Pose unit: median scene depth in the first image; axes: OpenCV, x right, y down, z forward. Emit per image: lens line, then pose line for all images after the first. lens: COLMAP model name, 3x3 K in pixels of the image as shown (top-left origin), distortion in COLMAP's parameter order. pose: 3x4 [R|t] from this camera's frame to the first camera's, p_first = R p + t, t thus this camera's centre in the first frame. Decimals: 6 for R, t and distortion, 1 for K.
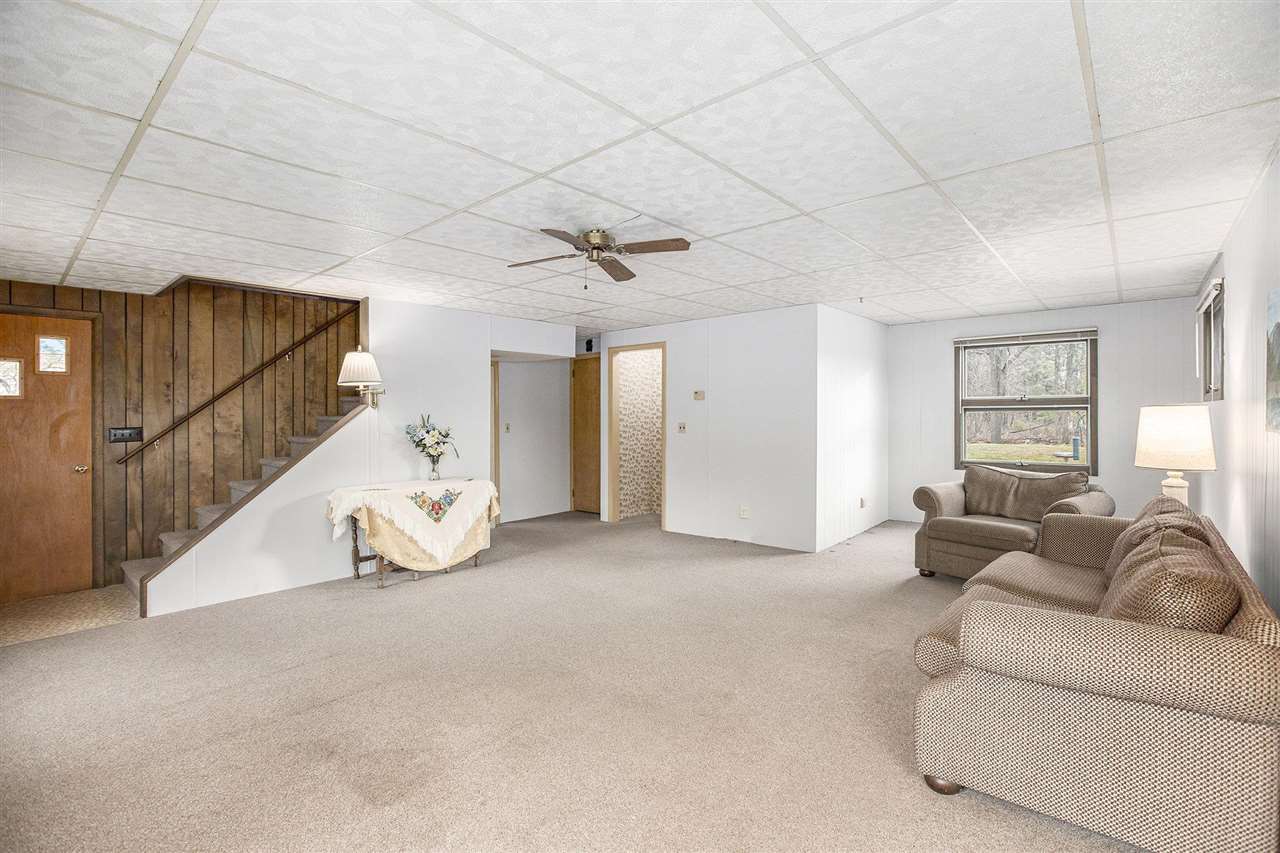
lens RADIAL K [[588.4, 0, 642.7], [0, 588.4, 417.5], [0, 0, 1]] dist [-0.041202, 0.000762]
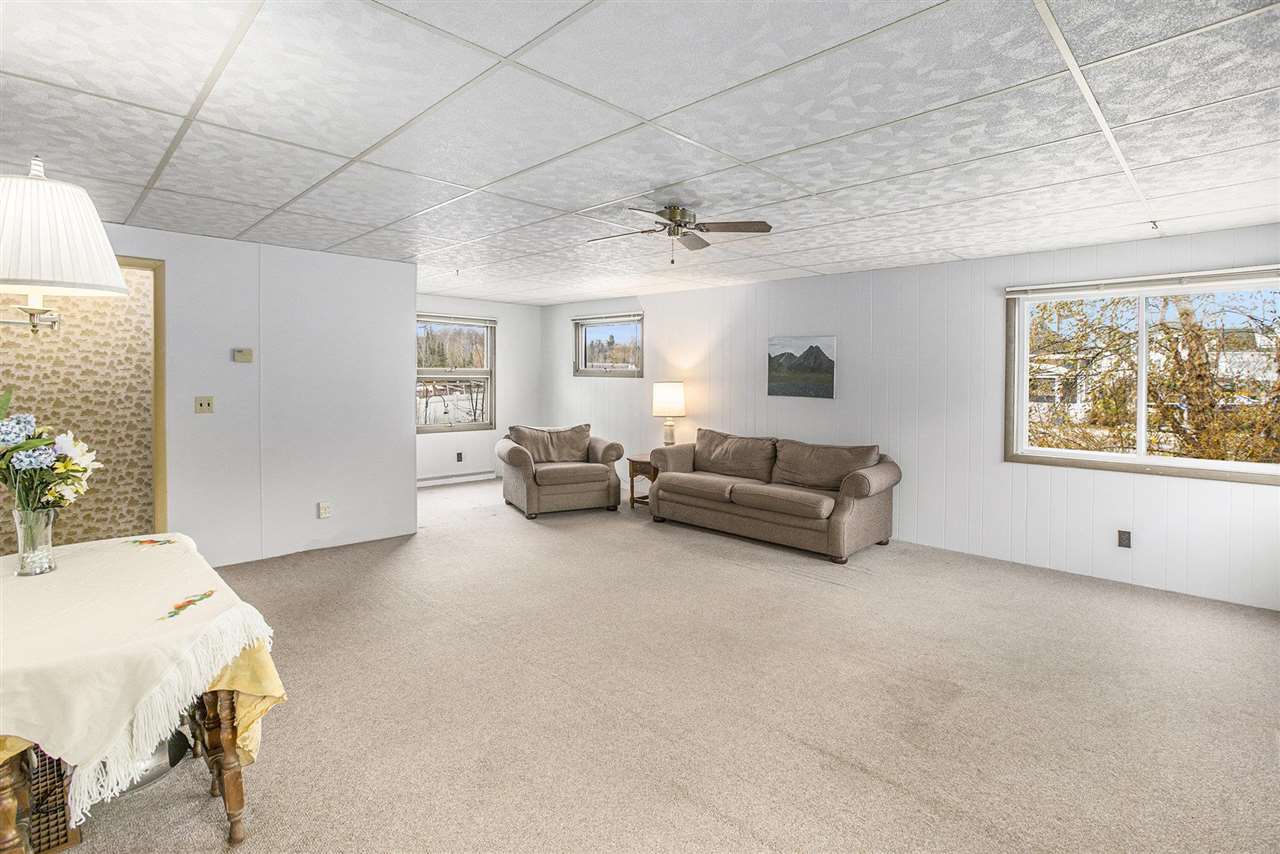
lens RADIAL K [[612.2, 0, 648.0], [0, 612.2, 402.0], [0, 0, 1]] dist [-0.030376, -0.006390]
pose [[0.063503, -0.030845, 0.997505, -0.761712], [-0.005155, 0.999499, 0.031235, -0.011532], [-0.997968, -0.007126, 0.063312, 0.668647]]
